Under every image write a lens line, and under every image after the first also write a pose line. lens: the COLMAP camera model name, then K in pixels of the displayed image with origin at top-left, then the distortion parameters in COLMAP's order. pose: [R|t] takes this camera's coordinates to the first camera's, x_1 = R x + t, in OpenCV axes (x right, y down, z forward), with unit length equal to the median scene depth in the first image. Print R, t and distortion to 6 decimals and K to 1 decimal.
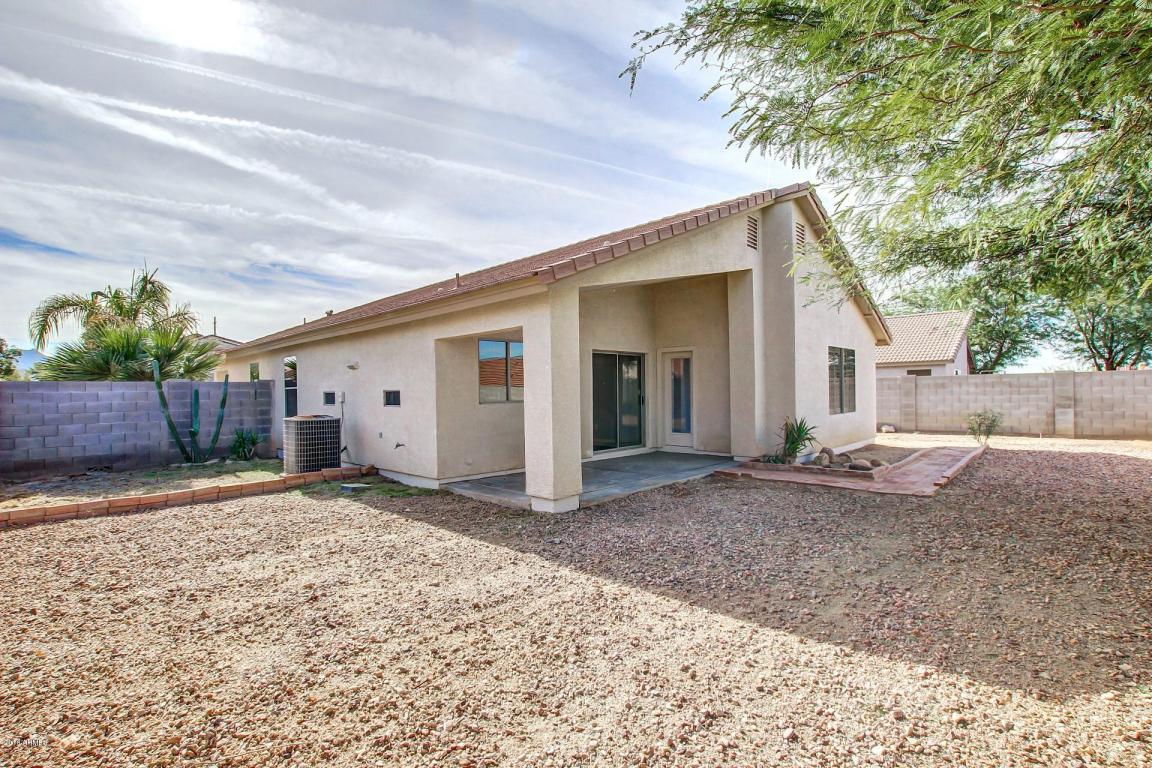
lens RADIAL K [[537.1, 0, 573.6], [0, 537.1, 392.2], [0, 0, 1]] dist [-0.034940, 0.005232]
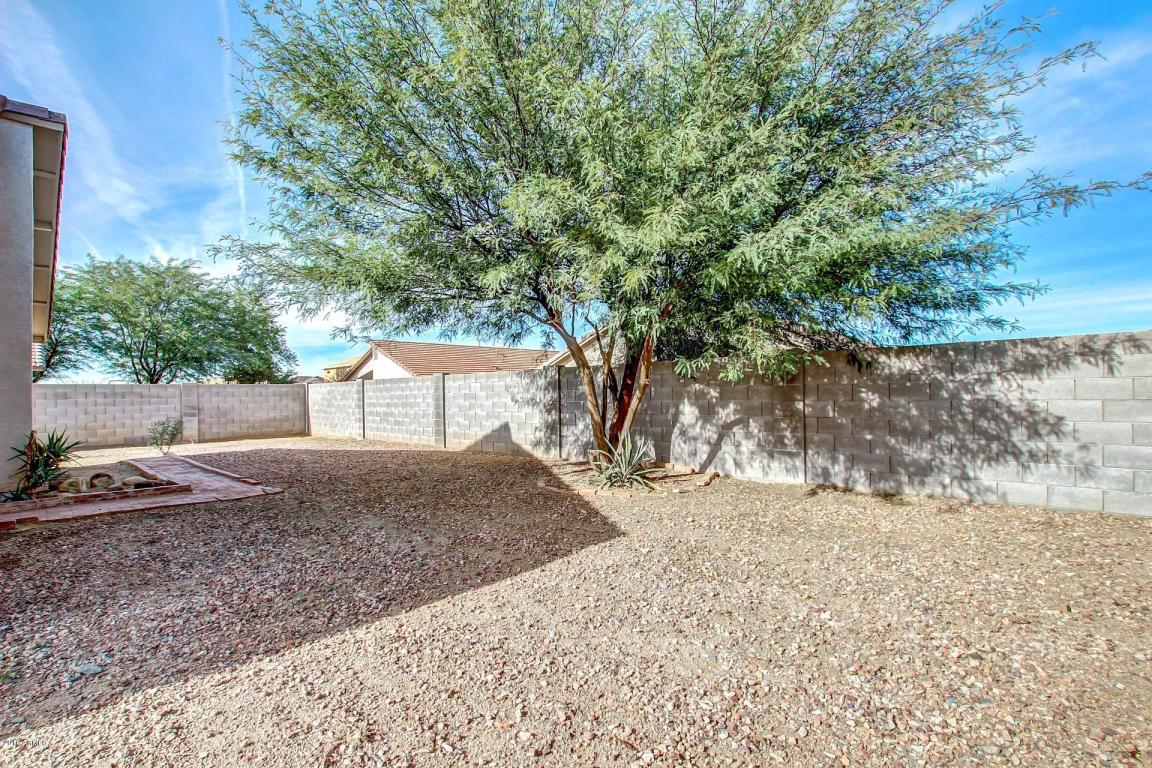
lens RADIAL K [[537.1, 0, 573.6], [0, 537.1, 392.2], [0, 0, 1]] dist [-0.034940, 0.005232]
pose [[-0.018941, 0.020054, 0.999619, -0.582544], [0.015740, 0.999681, -0.019757, 0.039590], [-0.999697, 0.015360, -0.019251, 0.612743]]
